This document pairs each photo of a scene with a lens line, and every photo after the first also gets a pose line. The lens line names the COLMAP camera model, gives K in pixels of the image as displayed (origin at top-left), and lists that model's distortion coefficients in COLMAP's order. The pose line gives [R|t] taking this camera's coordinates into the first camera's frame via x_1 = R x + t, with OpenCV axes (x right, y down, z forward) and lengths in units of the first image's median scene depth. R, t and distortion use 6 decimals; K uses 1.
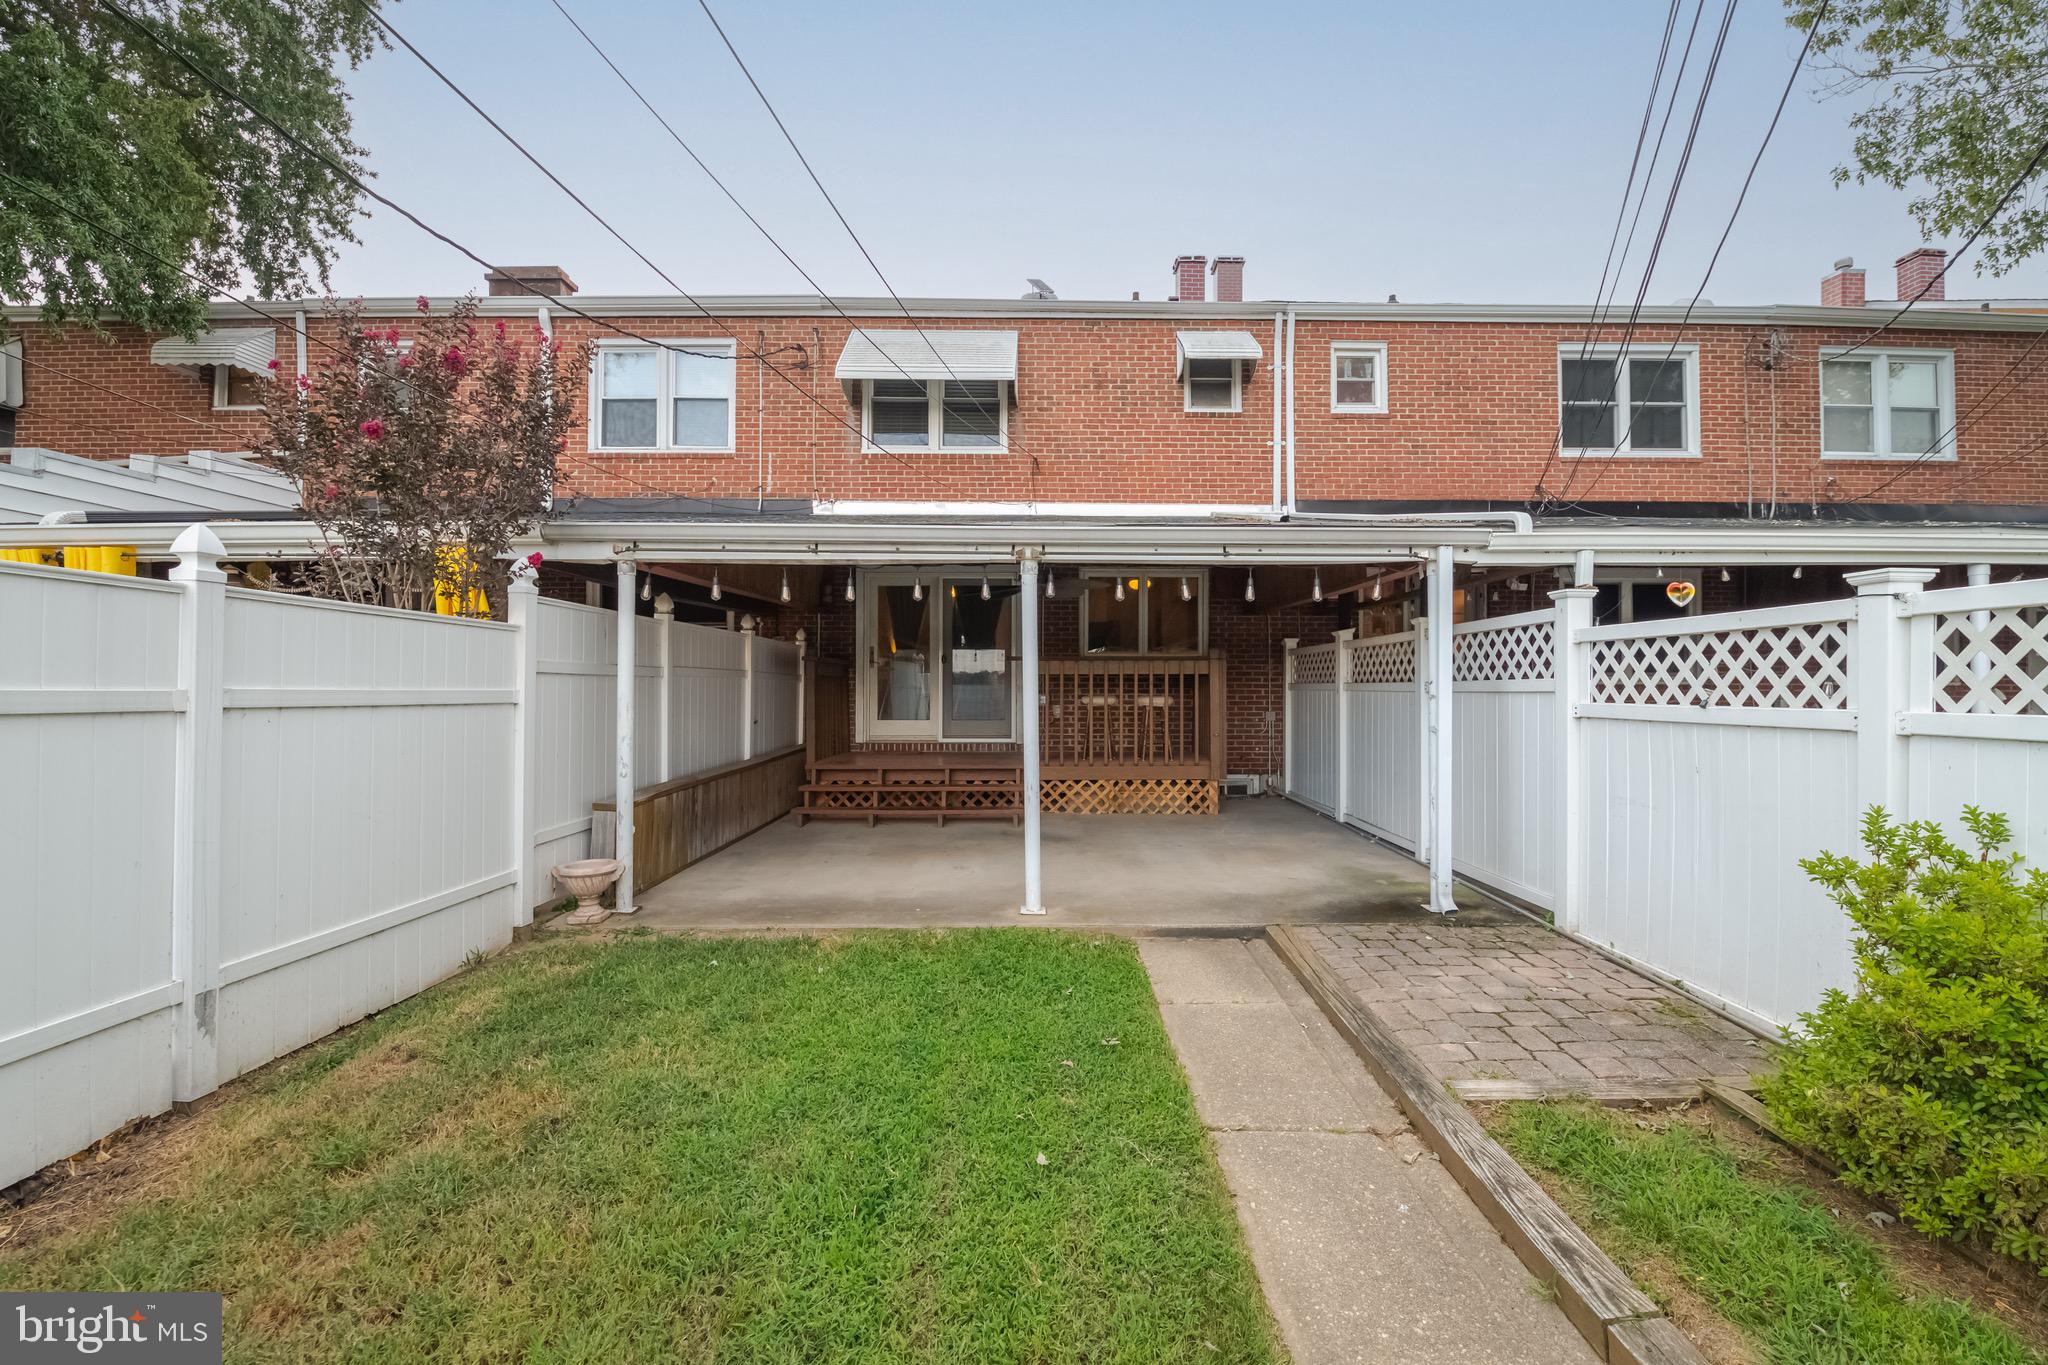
lens RADIAL K [[864.4, 0, 1064.4], [0, 864.4, 684.5], [0, 0, 1]] dist [-0.002281, -0.005884]
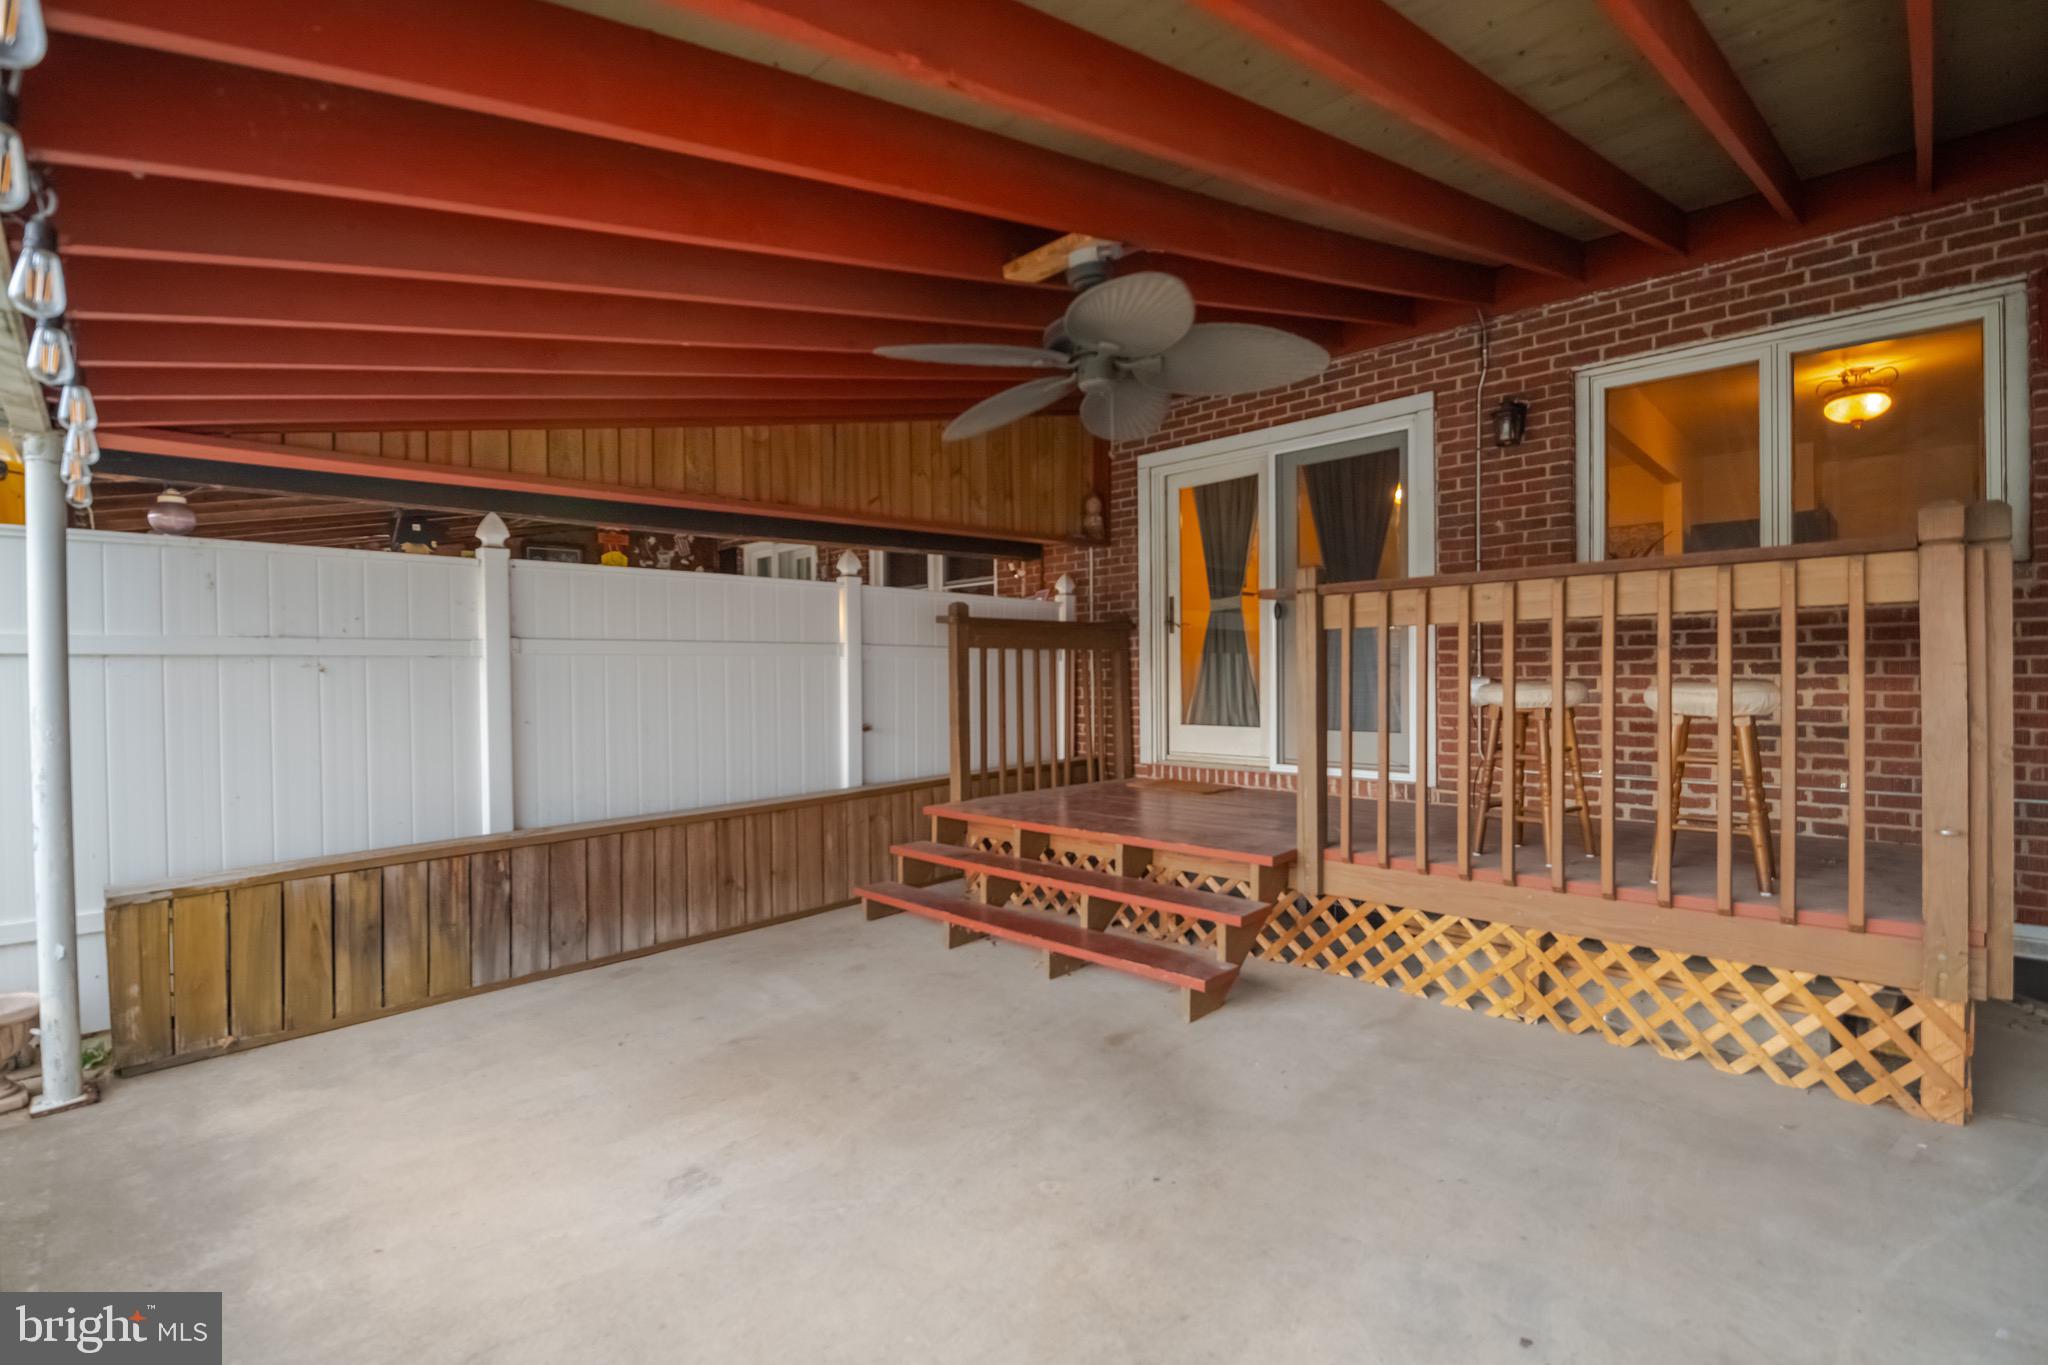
lens RADIAL K [[899.4, 0, 1097.6], [0, 899.4, 686.4], [0, 0, 1]] dist [-0.007302, -0.000139]
pose [[0.737712, -0.009059, -0.675055, 0.167008], [0.025500, 0.999570, 0.014453, 0.006735], [0.674634, -0.027876, 0.737626, 0.629712]]
